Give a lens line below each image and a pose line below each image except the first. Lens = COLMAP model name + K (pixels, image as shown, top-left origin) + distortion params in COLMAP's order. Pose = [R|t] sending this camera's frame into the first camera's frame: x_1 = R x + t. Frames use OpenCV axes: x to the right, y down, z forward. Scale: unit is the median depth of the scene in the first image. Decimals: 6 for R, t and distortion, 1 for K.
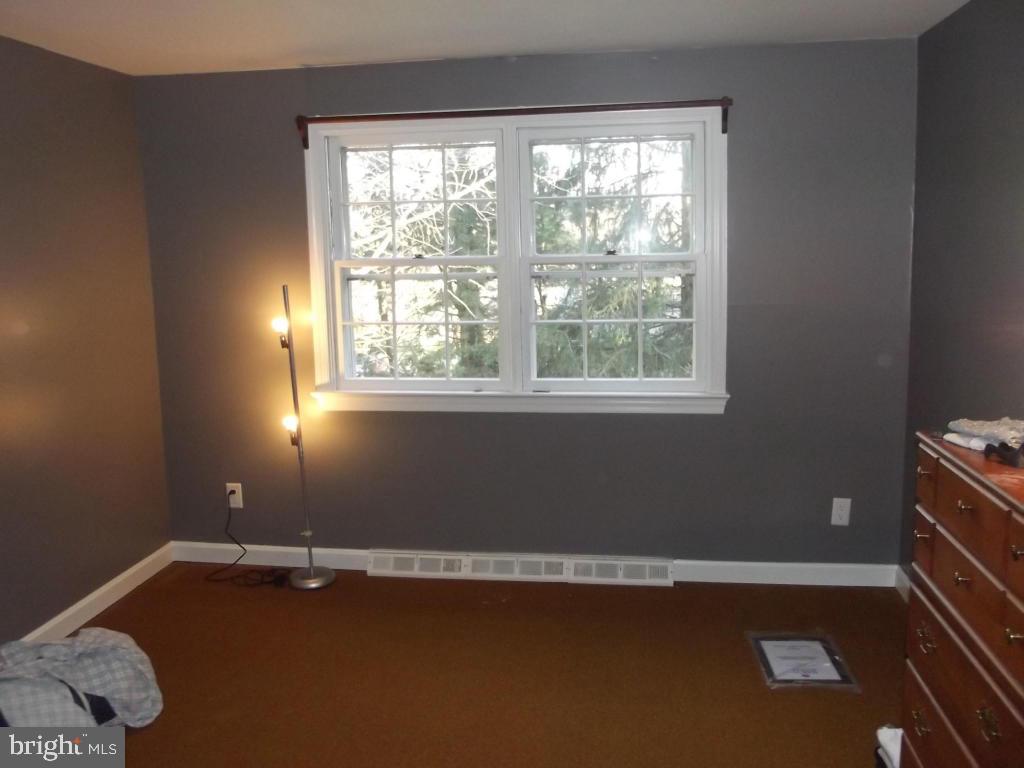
lens RADIAL K [[896.2, 0, 512.0], [0, 896.2, 384.0], [0, 0, 1]] dist [-0.048875, 0.013475]
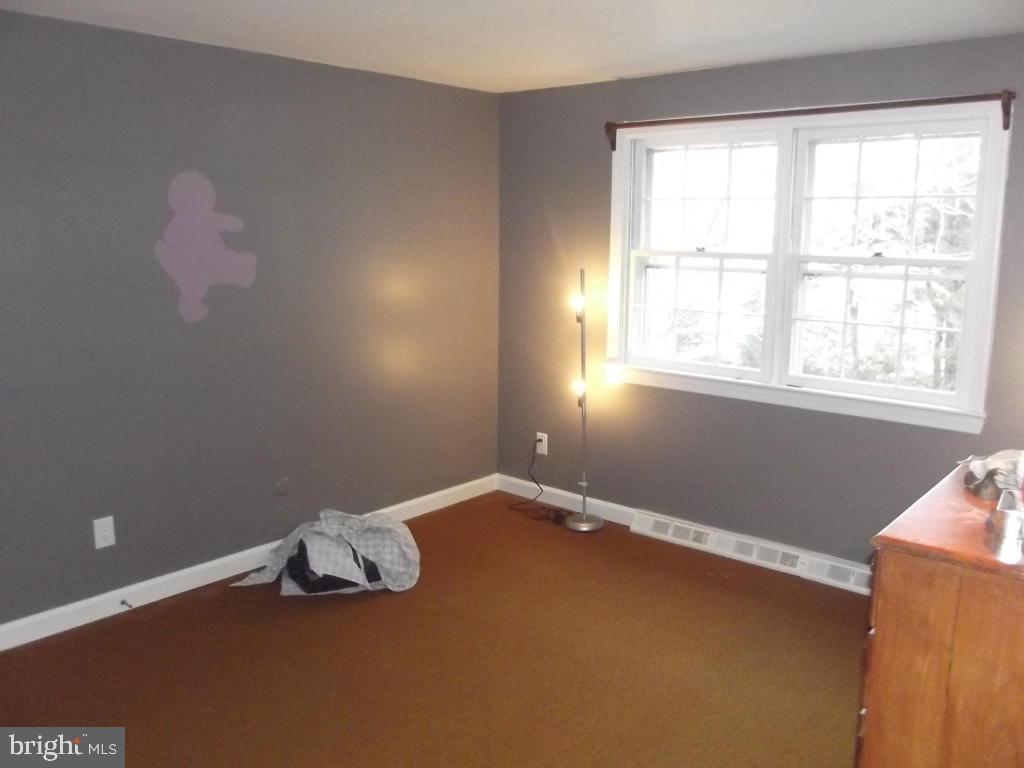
lens RADIAL K [[897.3, 0, 512.3], [0, 897.3, 395.4], [0, 0, 1]] dist [-0.012004, -0.005744]
pose [[0.839592, 0.128597, -0.527776, 0.296030], [-0.117677, 0.991561, 0.054401, 0.000731], [0.530318, 0.016432, 0.847640, -0.041580]]
